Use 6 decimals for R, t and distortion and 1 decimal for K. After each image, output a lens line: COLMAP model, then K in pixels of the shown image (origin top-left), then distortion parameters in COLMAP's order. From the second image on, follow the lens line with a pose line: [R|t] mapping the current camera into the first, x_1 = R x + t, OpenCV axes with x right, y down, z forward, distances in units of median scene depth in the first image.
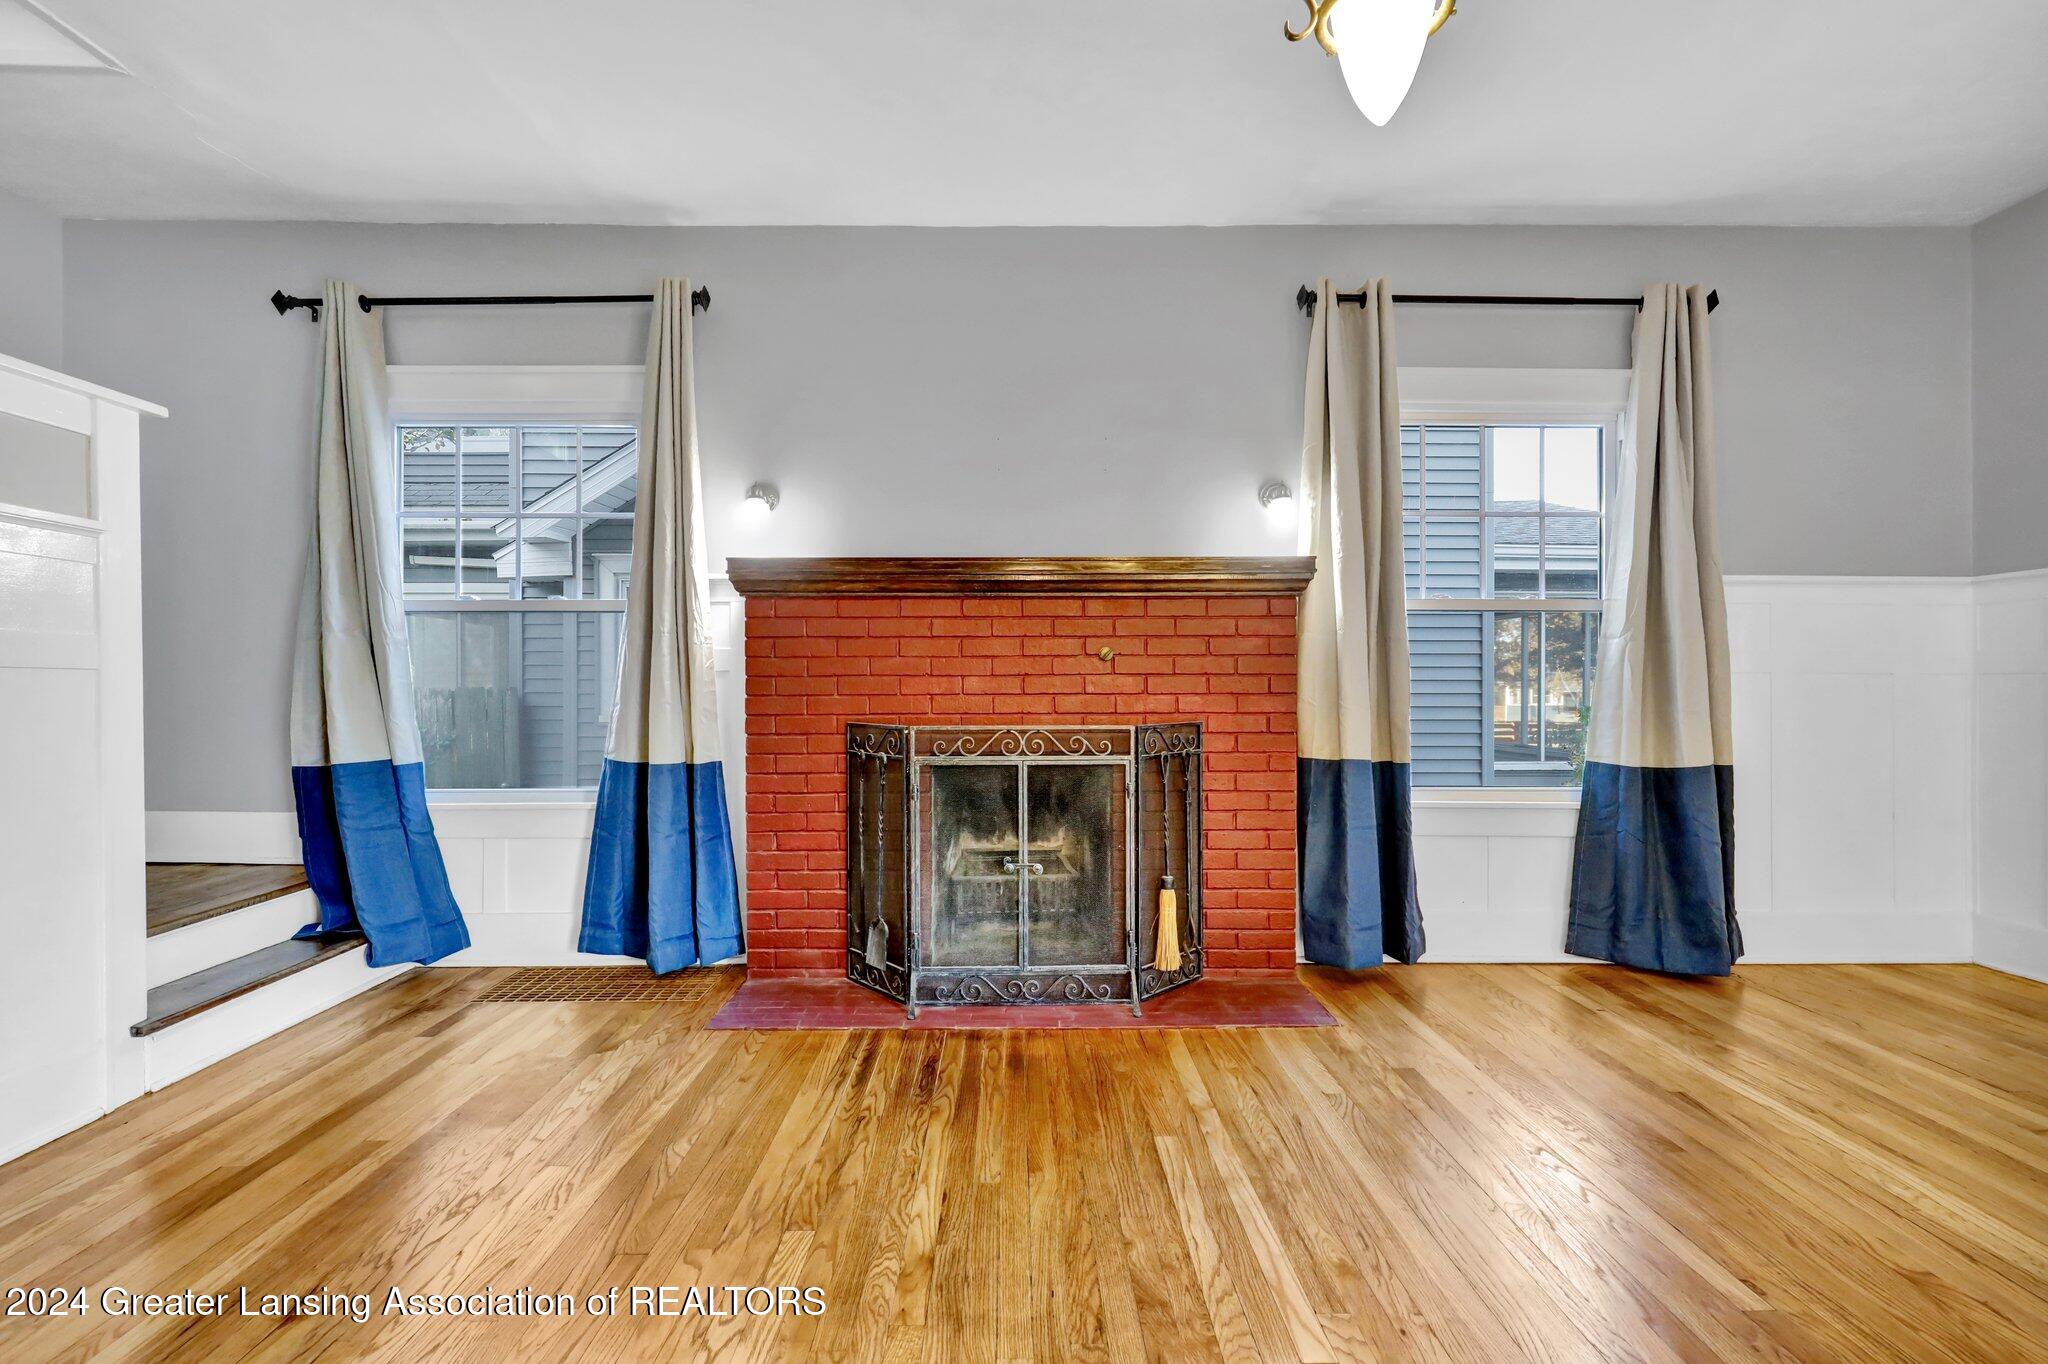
lens RADIAL K [[931.5, 0, 1023.7], [0, 931.5, 685.2], [0, 0, 1]] dist [0.002094, -0.001764]
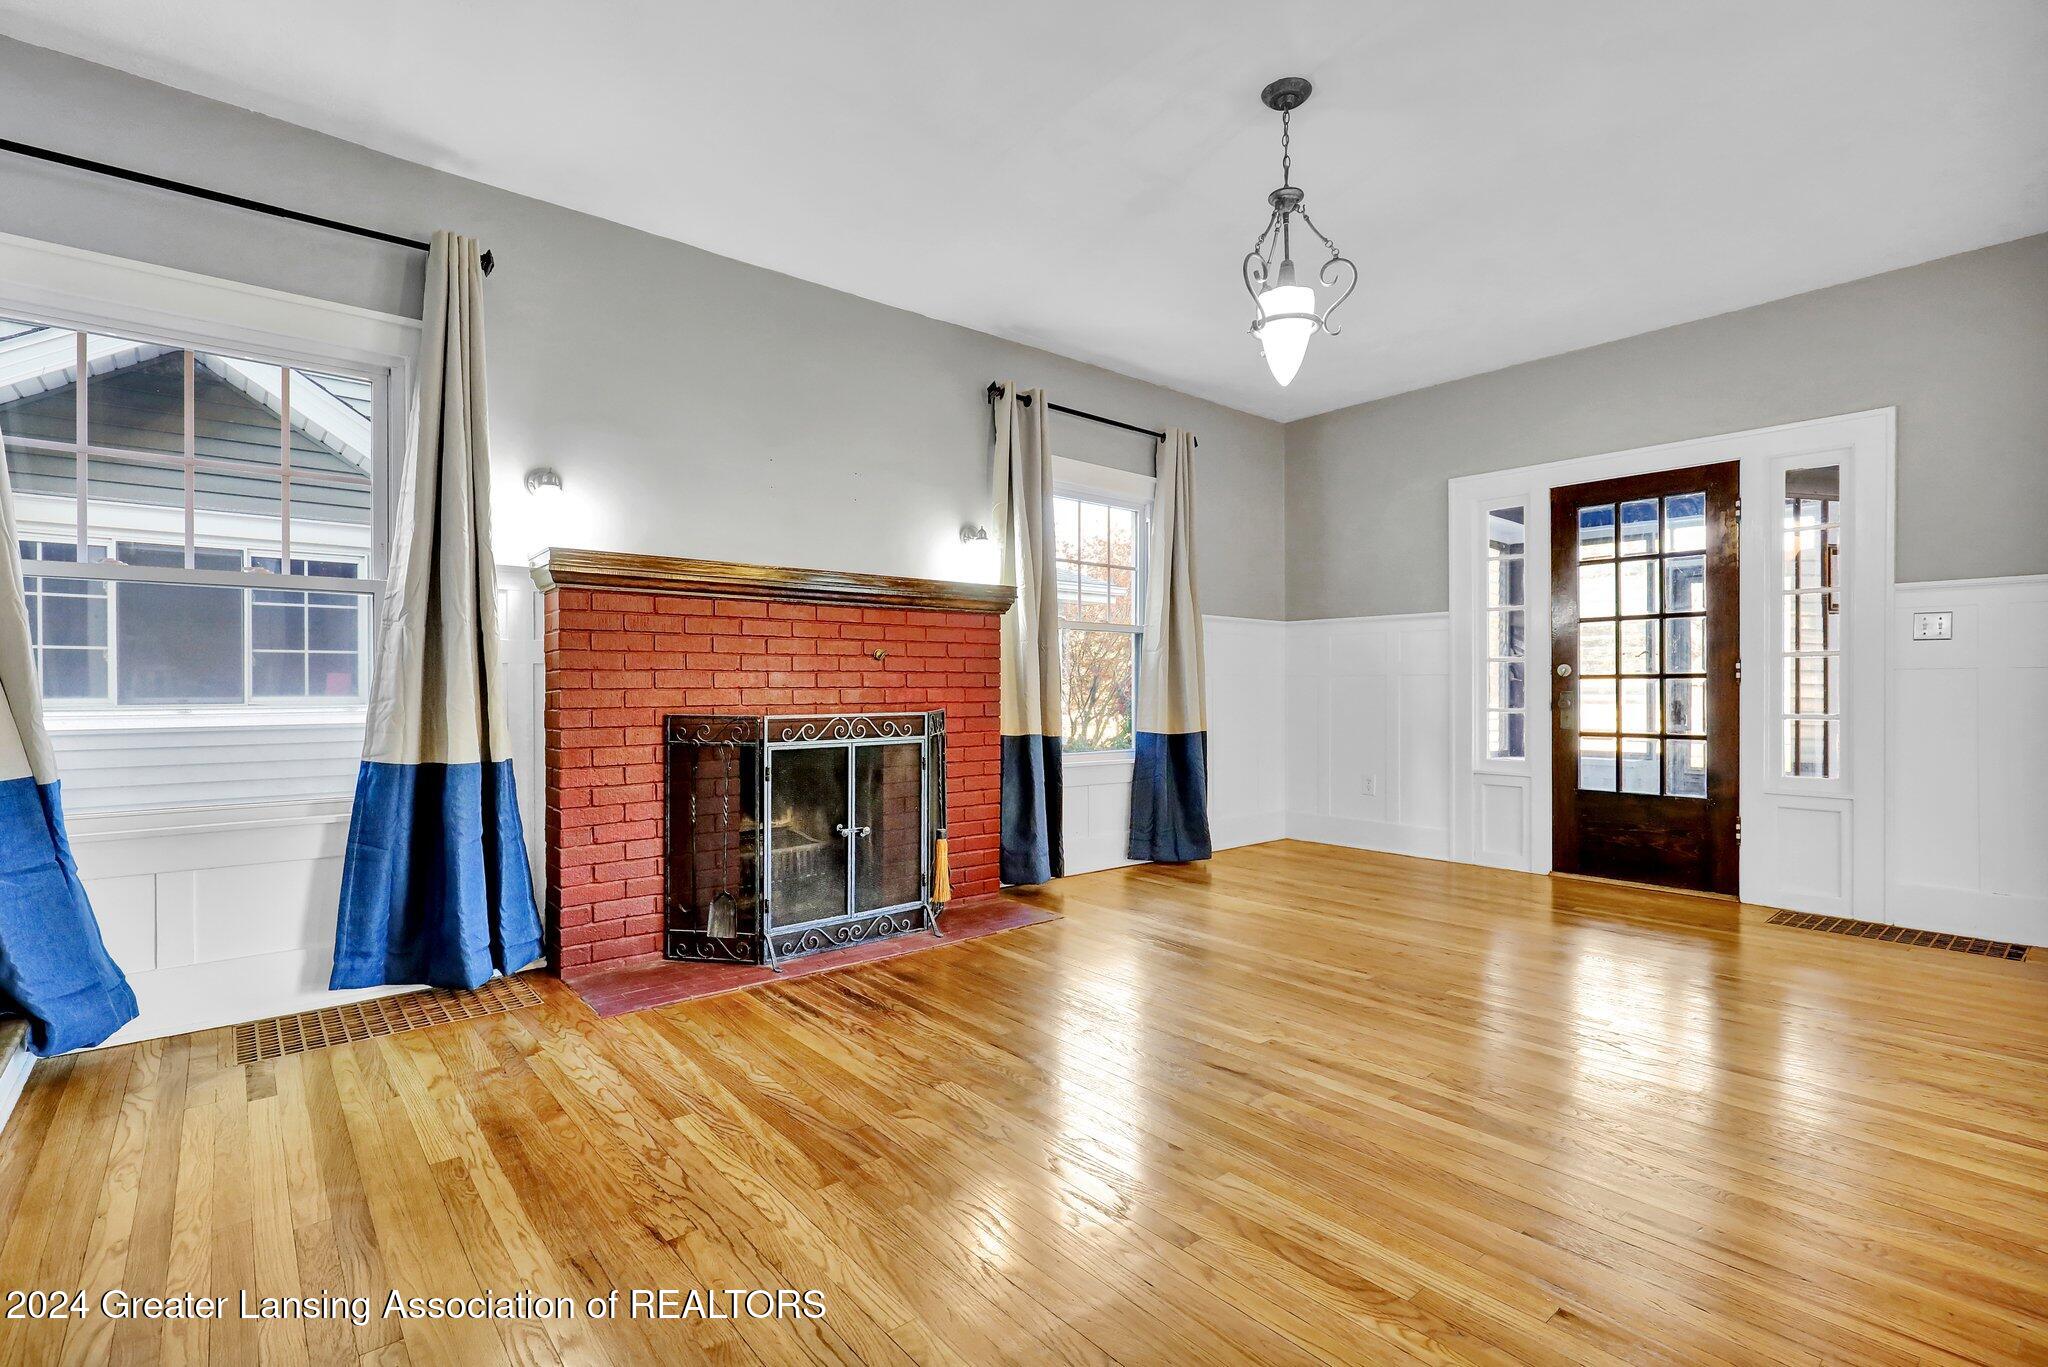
lens RADIAL K [[931.5, 0, 1015.0], [0, 931.5, 688.1], [0, 0, 1]] dist [0.002094, -0.001764]
pose [[0.775038, -0.000722, 0.631915, -0.543015], [-0.002979, 0.999984, 0.004795, 0.003624], [-0.631908, -0.005599, 0.775023, -0.057254]]
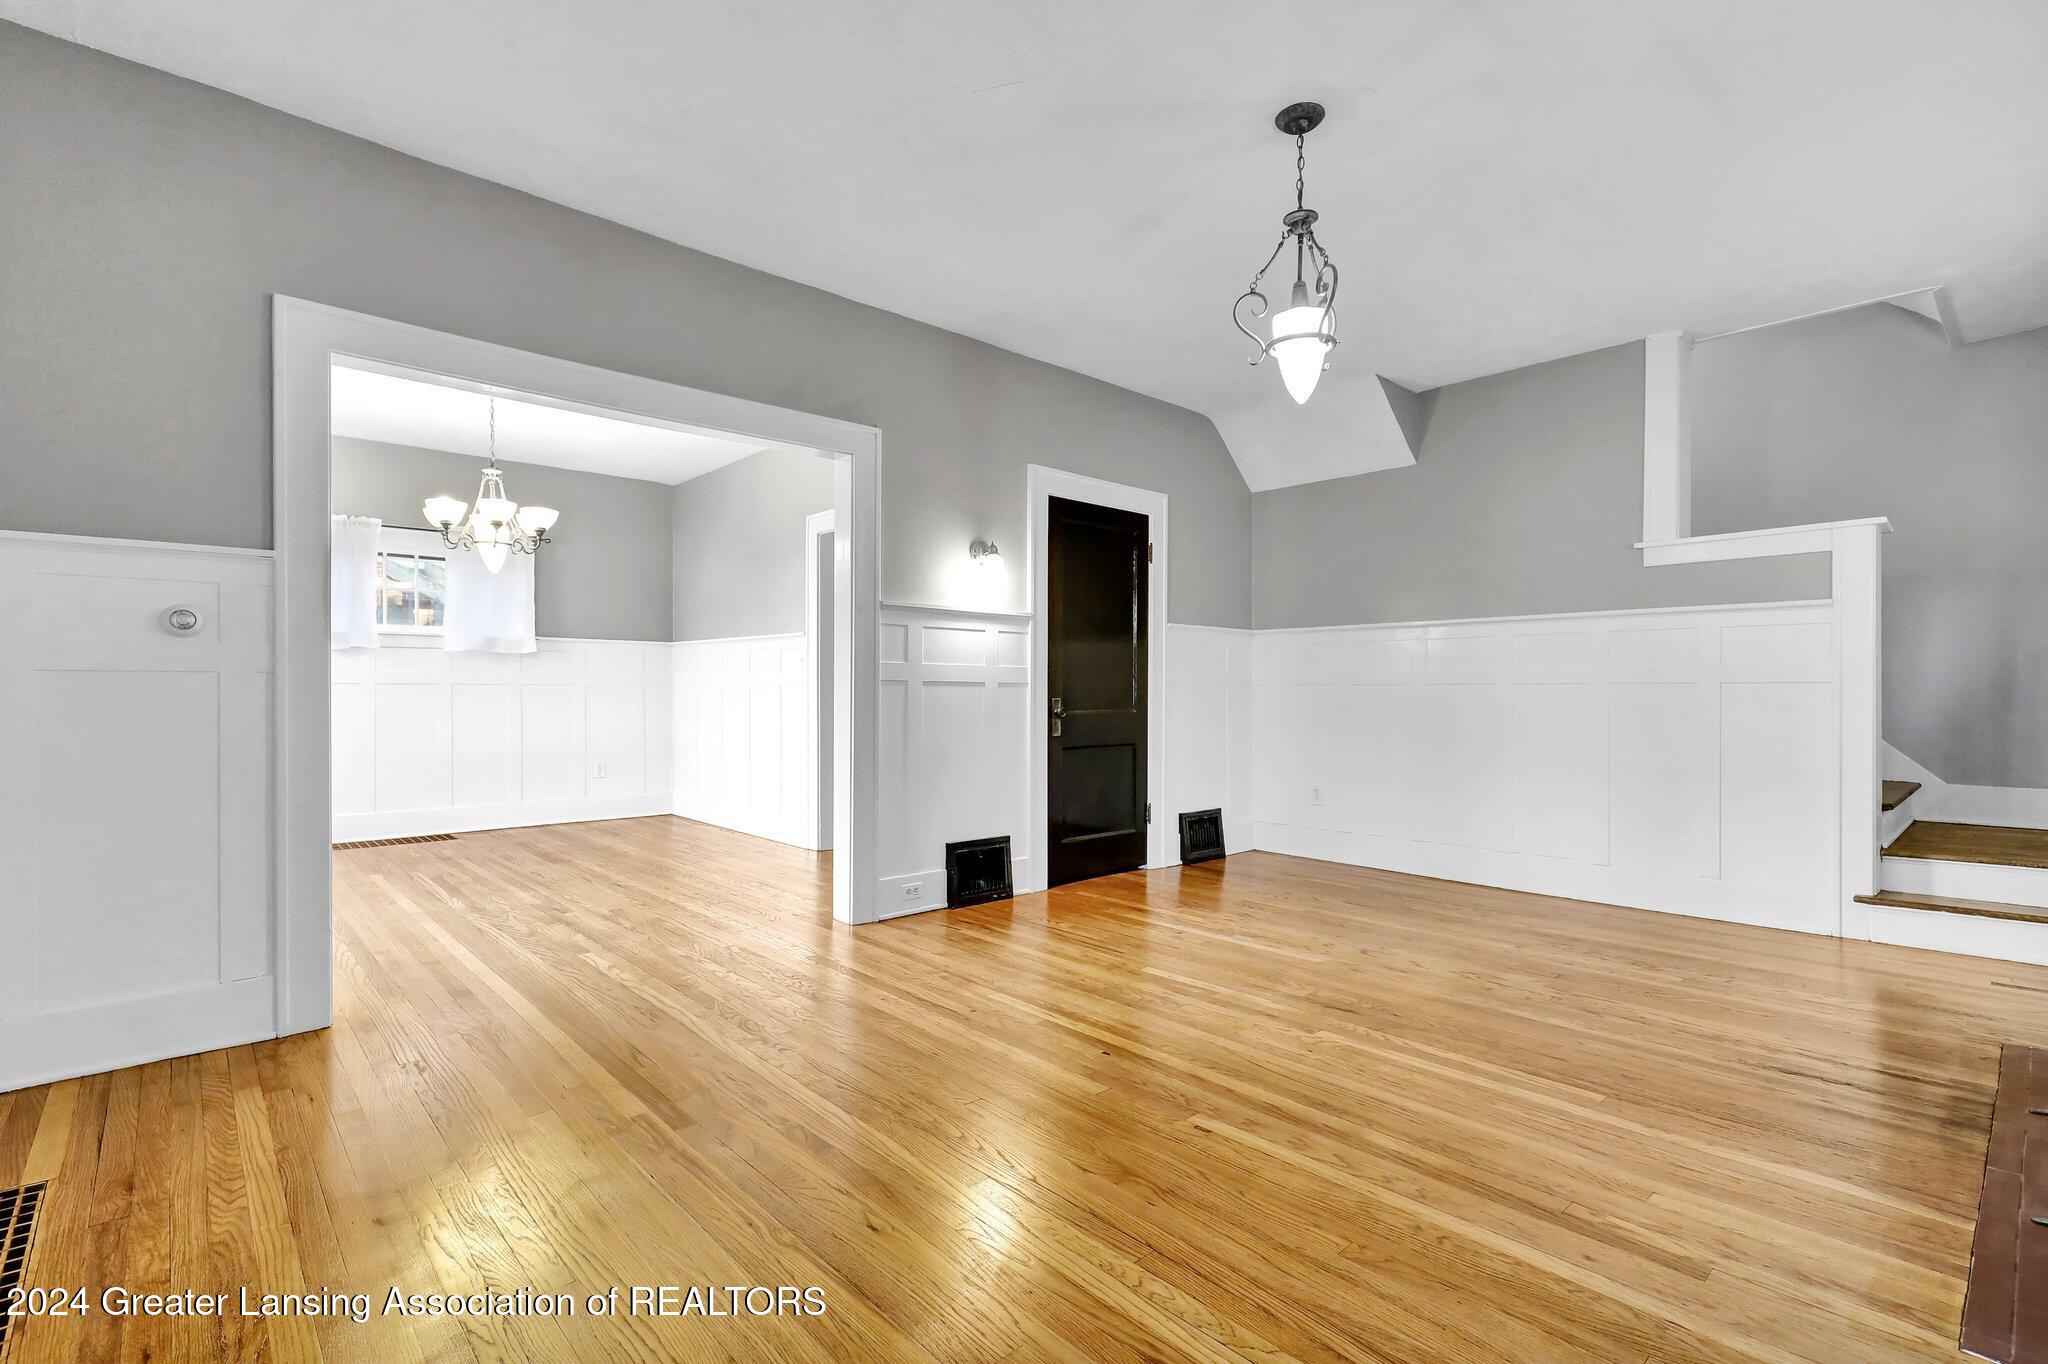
lens RADIAL K [[931.5, 0, 1023.4], [0, 931.5, 692.0], [0, 0, 1]] dist [0.002094, -0.001764]
pose [[-0.742825, -0.001576, -0.669484, 0.915855], [0.001206, 0.999992, -0.003692, 0.003392], [0.669485, -0.003550, -0.742817, 0.889844]]
